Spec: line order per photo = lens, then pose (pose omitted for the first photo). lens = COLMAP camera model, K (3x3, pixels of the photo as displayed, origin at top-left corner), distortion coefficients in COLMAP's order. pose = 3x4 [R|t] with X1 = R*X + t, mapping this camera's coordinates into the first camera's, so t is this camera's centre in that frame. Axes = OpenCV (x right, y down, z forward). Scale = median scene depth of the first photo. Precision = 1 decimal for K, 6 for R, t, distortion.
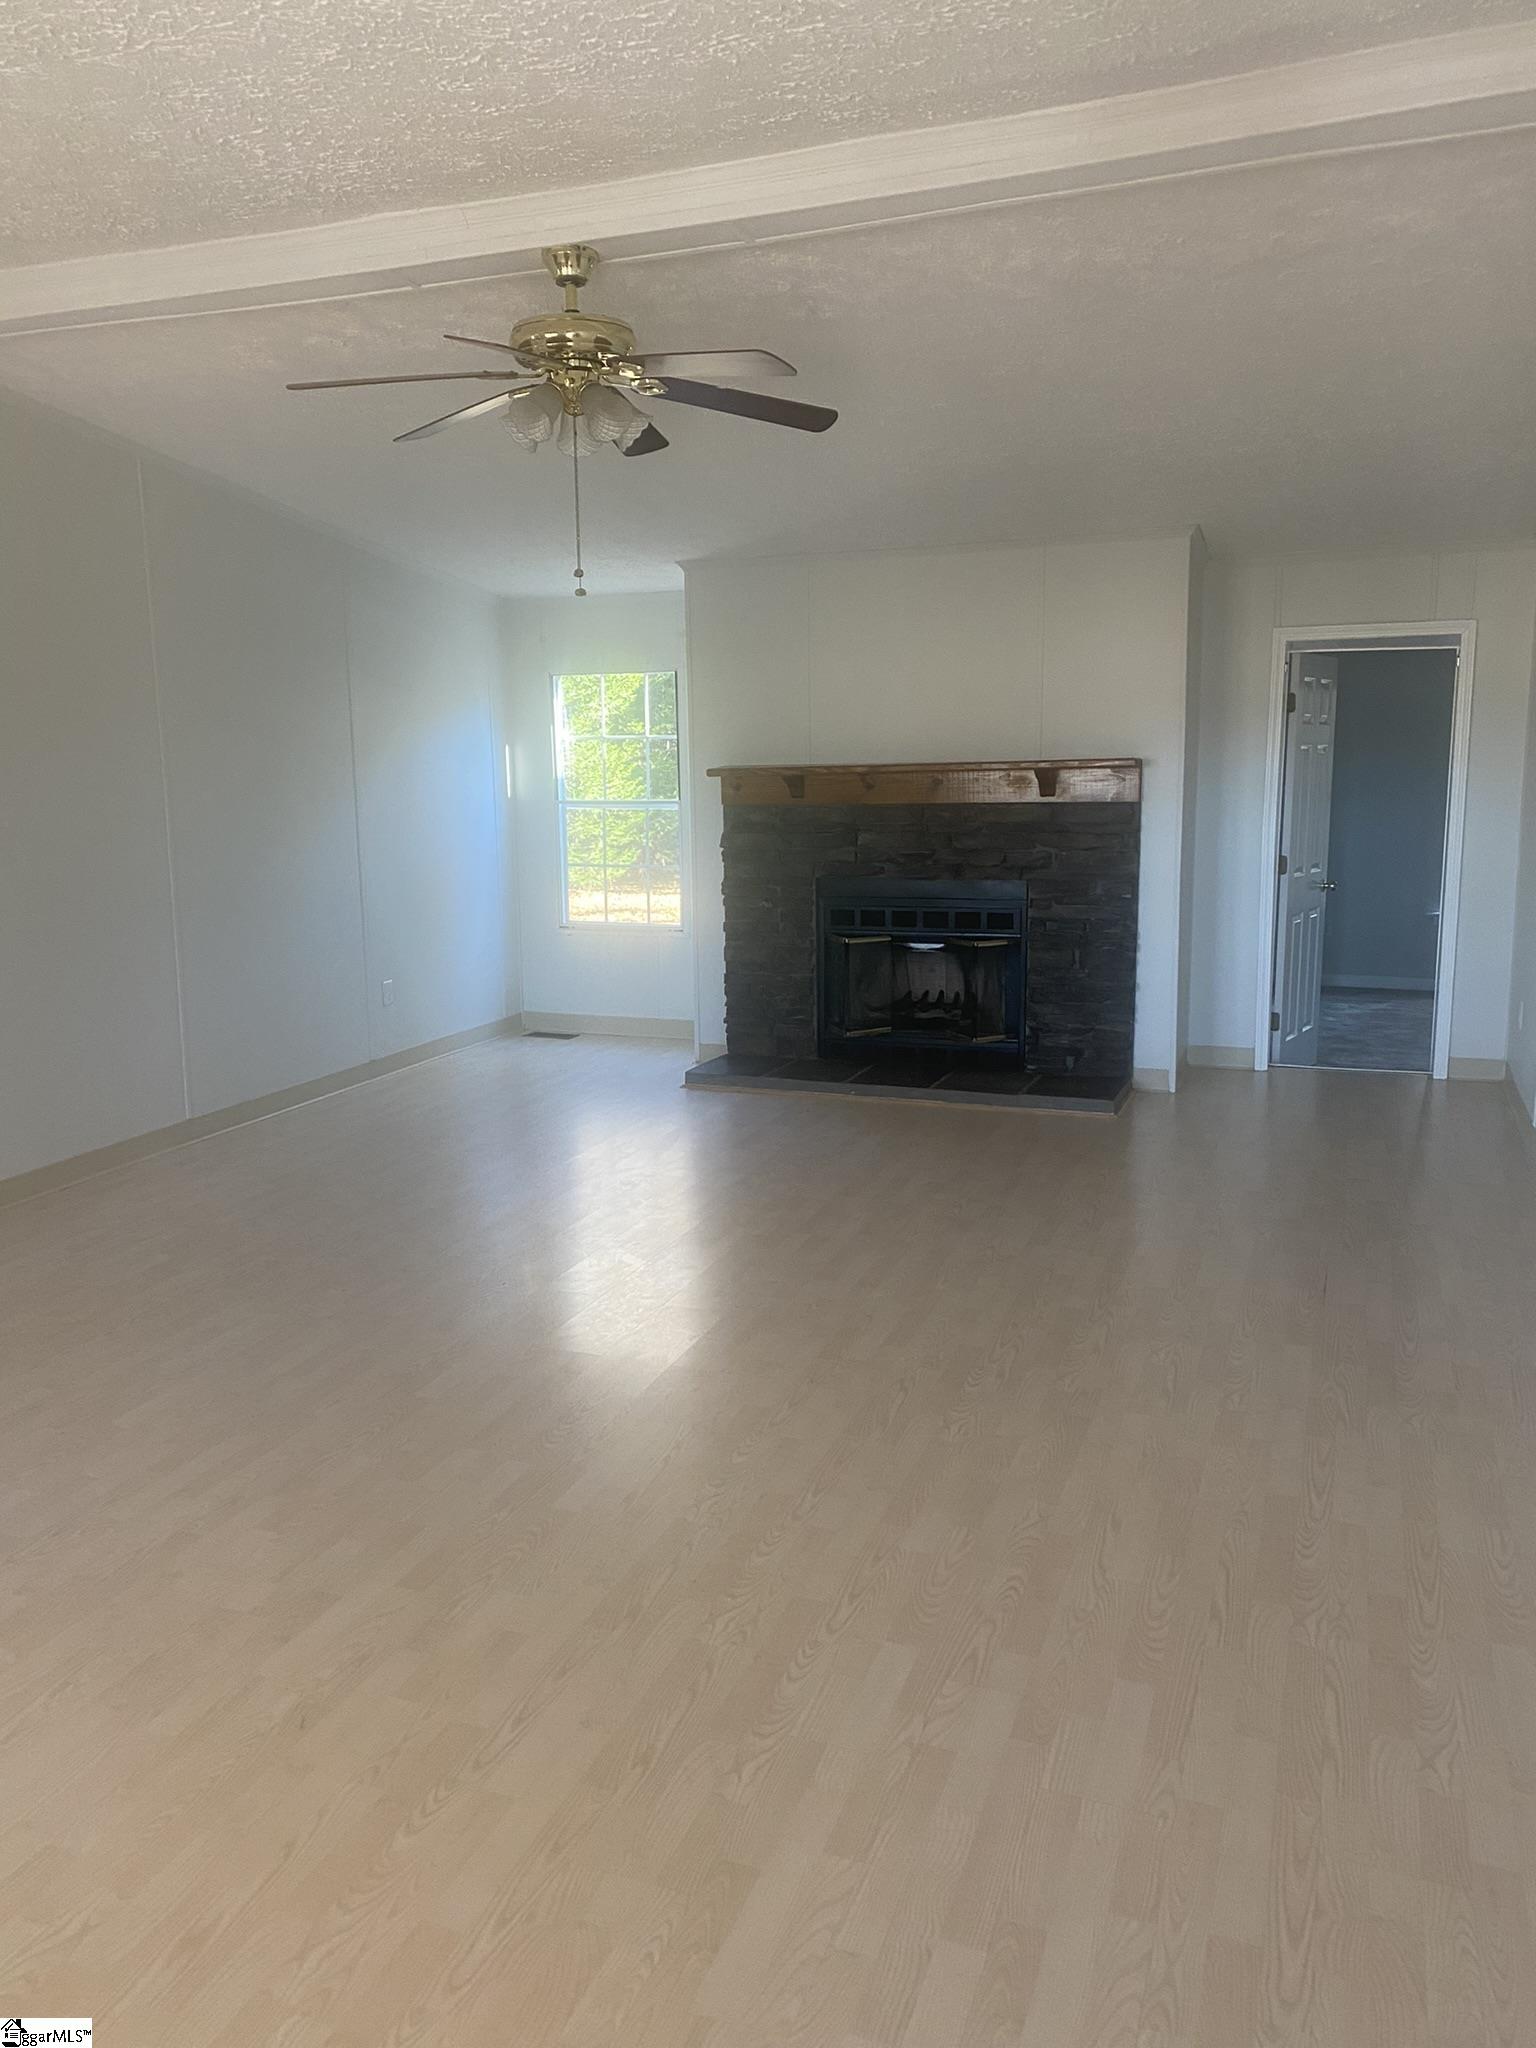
lens RADIAL K [[1580.2, 0, 768.0], [0, 1580.2, 1024.0], [0, 0, 1]] dist [0.048455, -0.000642]
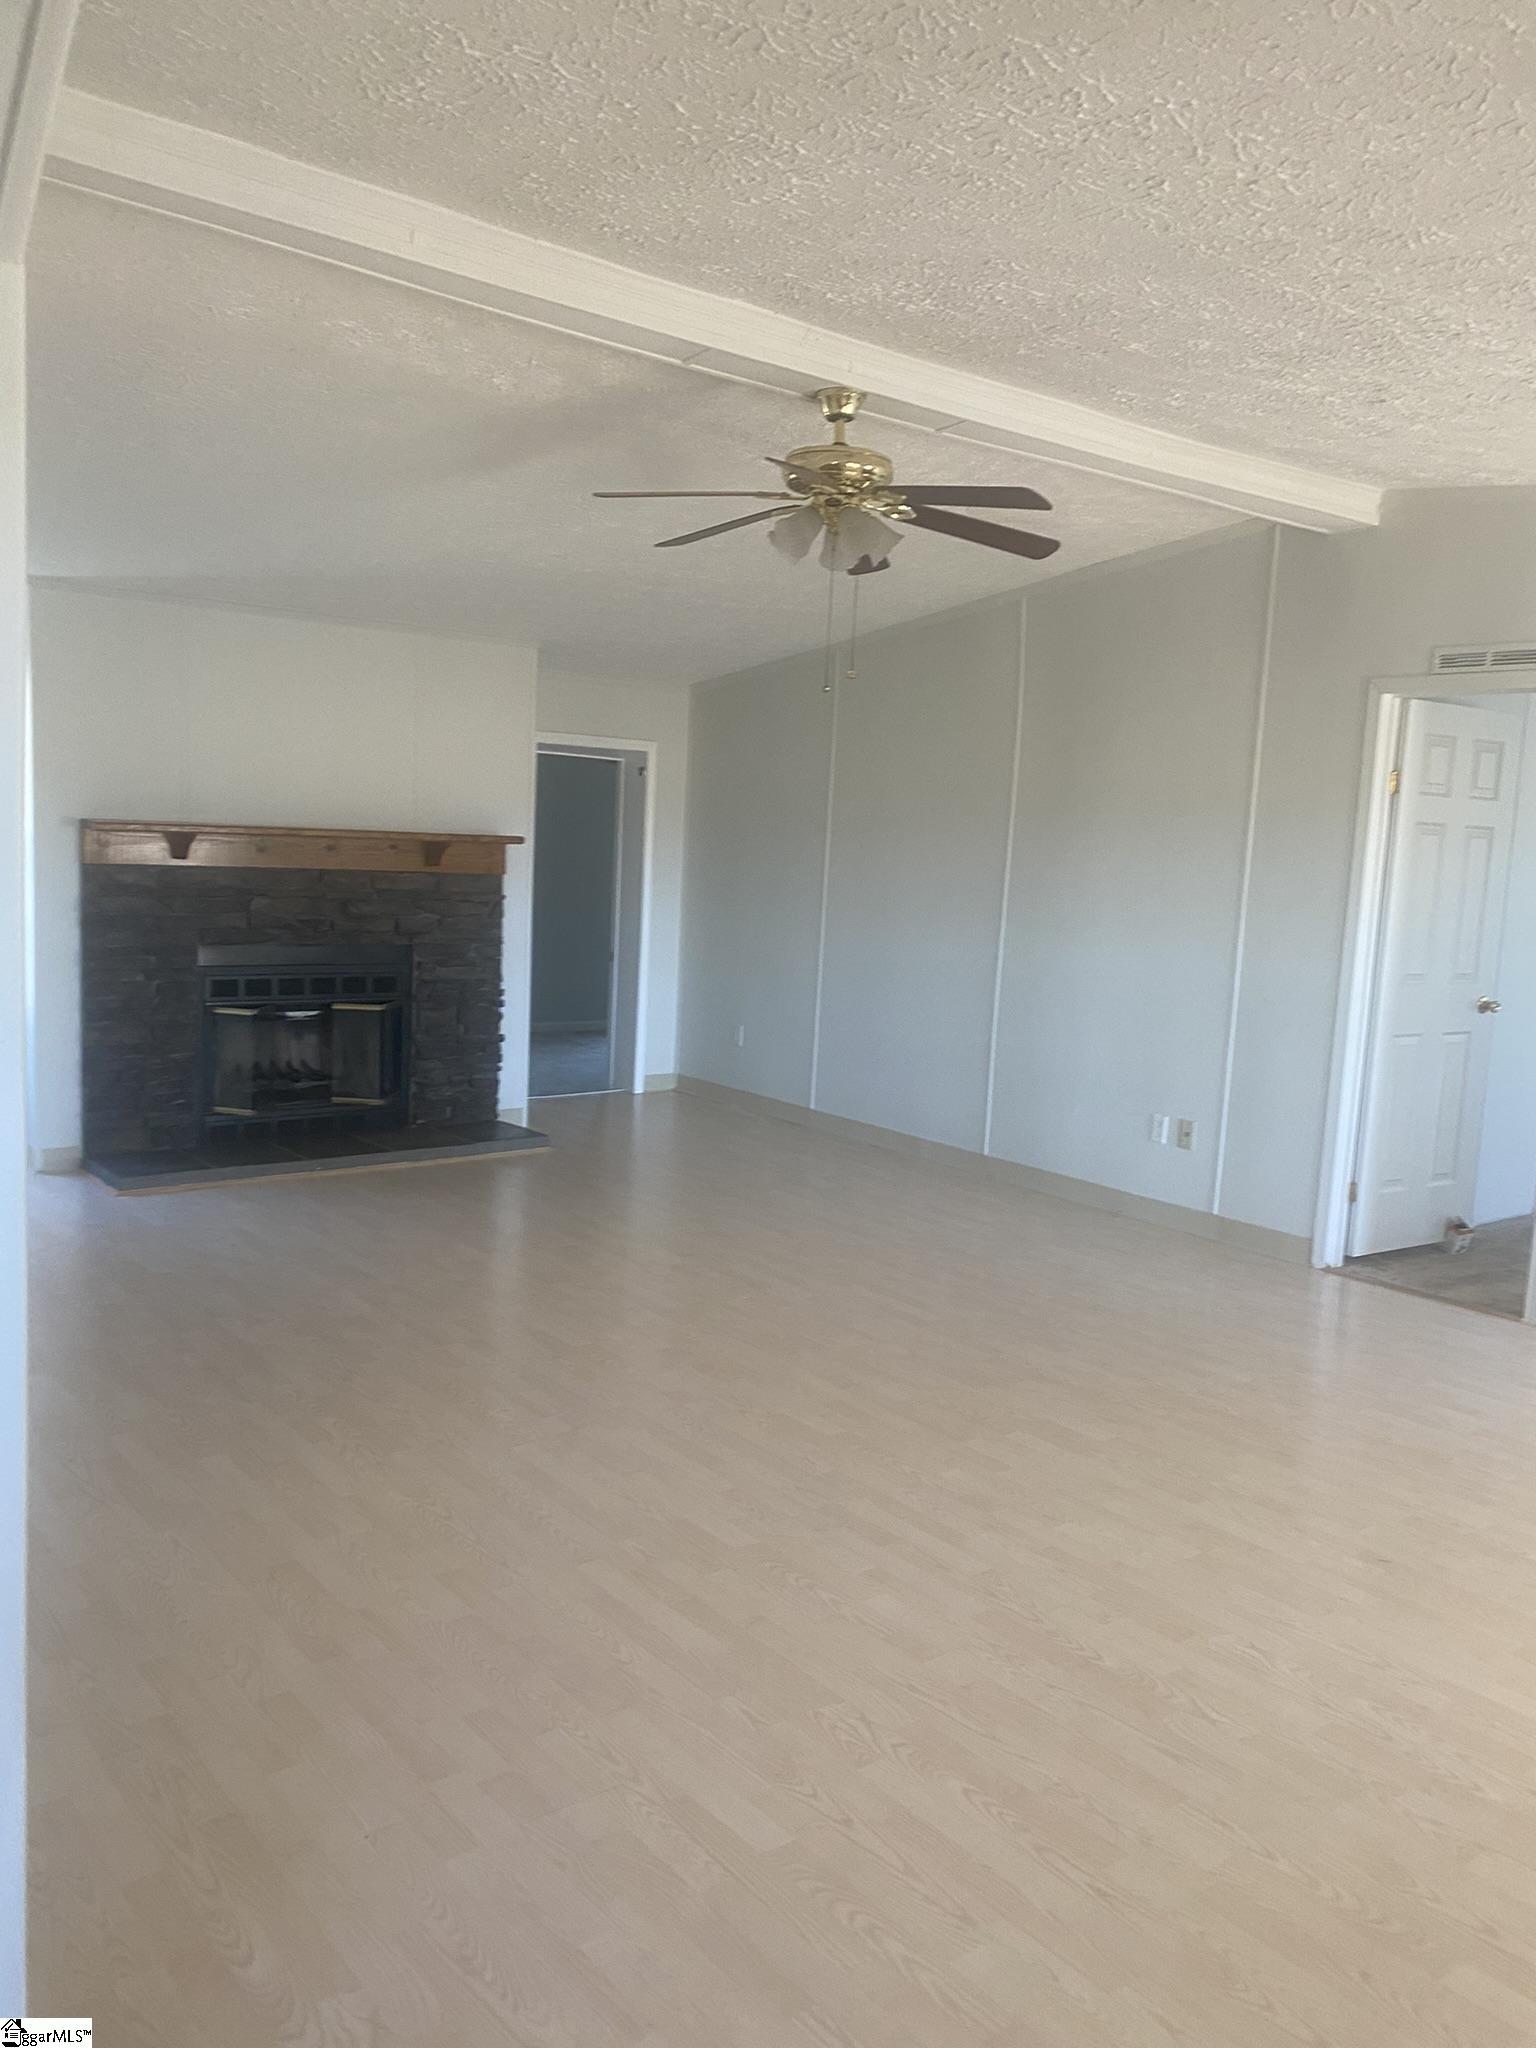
lens RADIAL K [[1557.2, 0, 768.0], [0, 1557.2, 1024.0], [0, 0, 1]] dist [0.255693, -0.000448]
pose [[0.529623, -0.064148, 0.845804, -0.594032], [0.100082, 0.994897, 0.012786, -0.027430], [-0.842308, 0.077878, 0.533340, 0.238161]]
